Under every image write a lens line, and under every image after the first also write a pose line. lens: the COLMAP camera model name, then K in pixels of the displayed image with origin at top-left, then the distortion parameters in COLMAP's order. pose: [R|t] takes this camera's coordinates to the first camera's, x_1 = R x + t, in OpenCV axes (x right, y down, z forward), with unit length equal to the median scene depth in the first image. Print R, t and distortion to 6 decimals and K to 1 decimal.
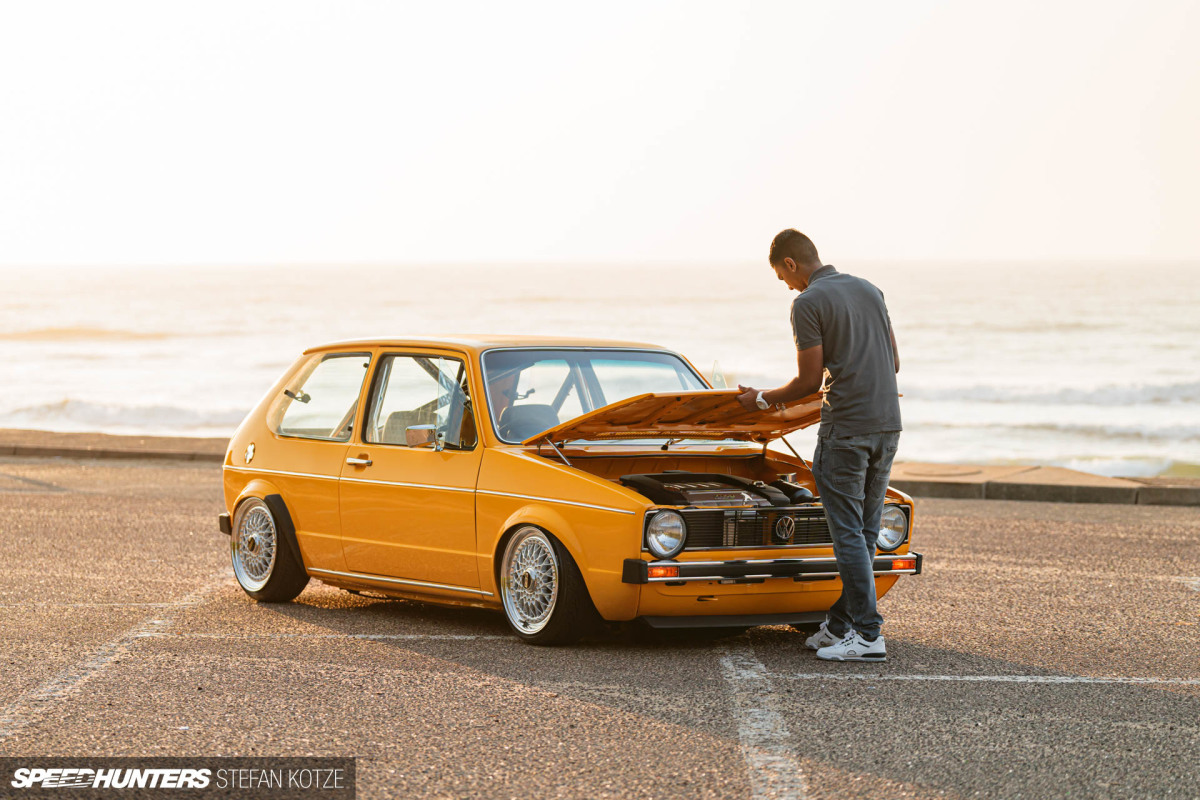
lens RADIAL K [[3354.3, 0, 603.2], [0, 3354.3, 394.7], [0, 0, 1]] dist [0.108396, 0.000000]
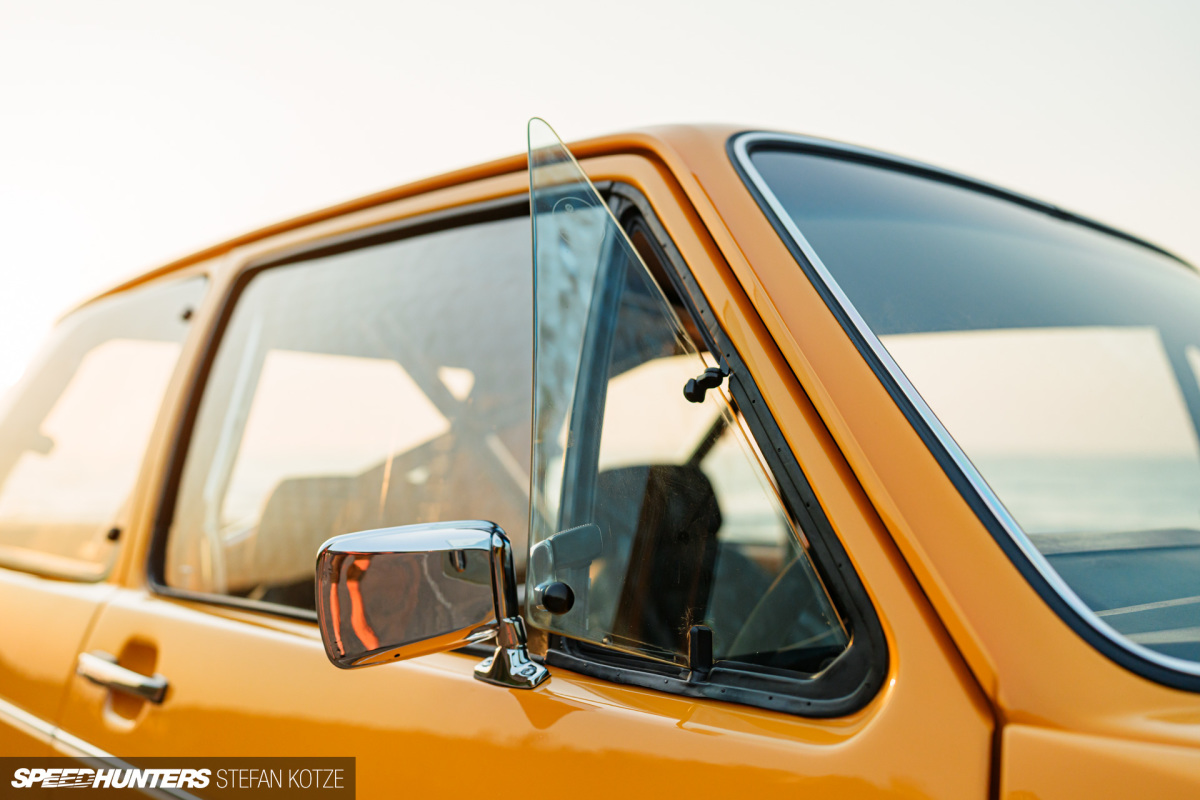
lens RADIAL K [[1173.8, 0, 603.0], [0, 1173.8, 404.1], [0, 0, 1]] dist [0.004209, 0.000000]
pose [[0.985800, 0.008050, 0.167732, -0.057286], [0.005156, 0.996928, -0.078150, 0.007889], [-0.167846, 0.077905, 0.982730, 0.981101]]
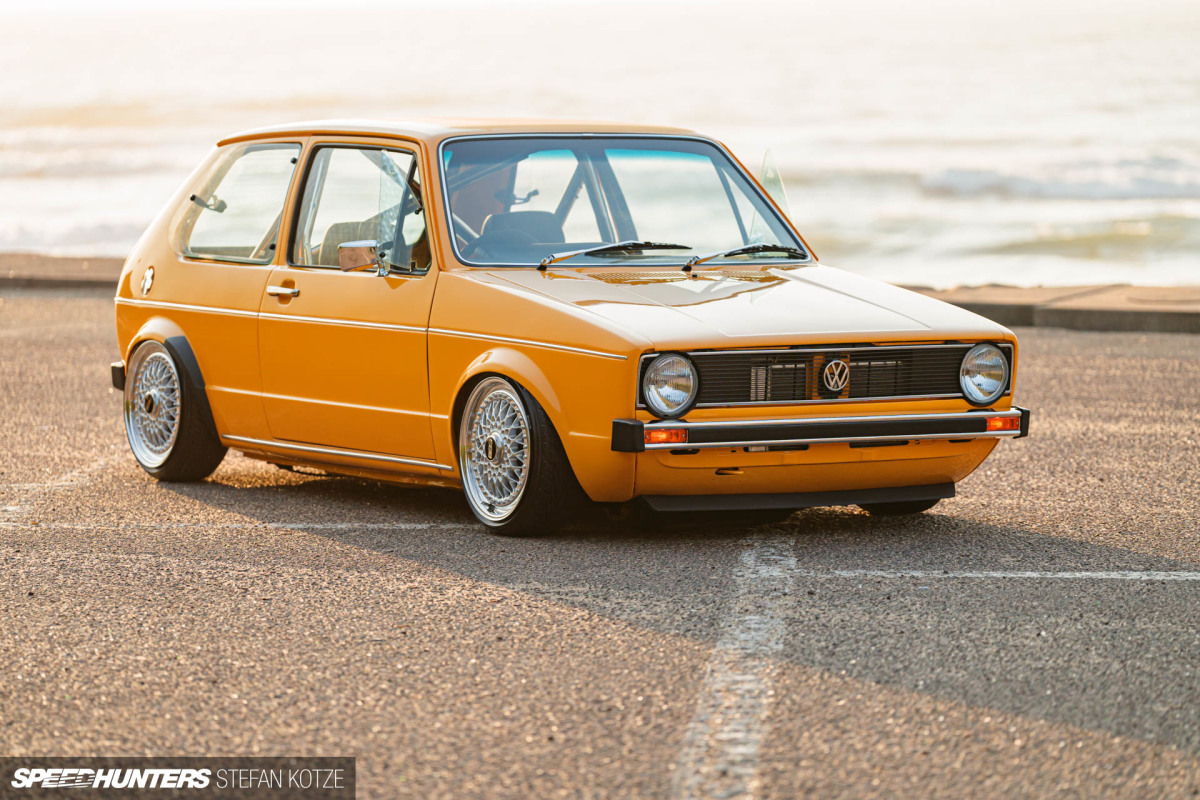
lens RADIAL K [[4828.6, 0, 593.9], [0, 4828.6, 398.1], [0, 0, 1]] dist [0.173526, 0.000000]
pose [[0.998593, -0.007631, -0.052475, 0.055514], [0.009879, 0.999039, 0.042712, -0.001444], [0.052098, -0.043170, 0.997708, -0.066400]]
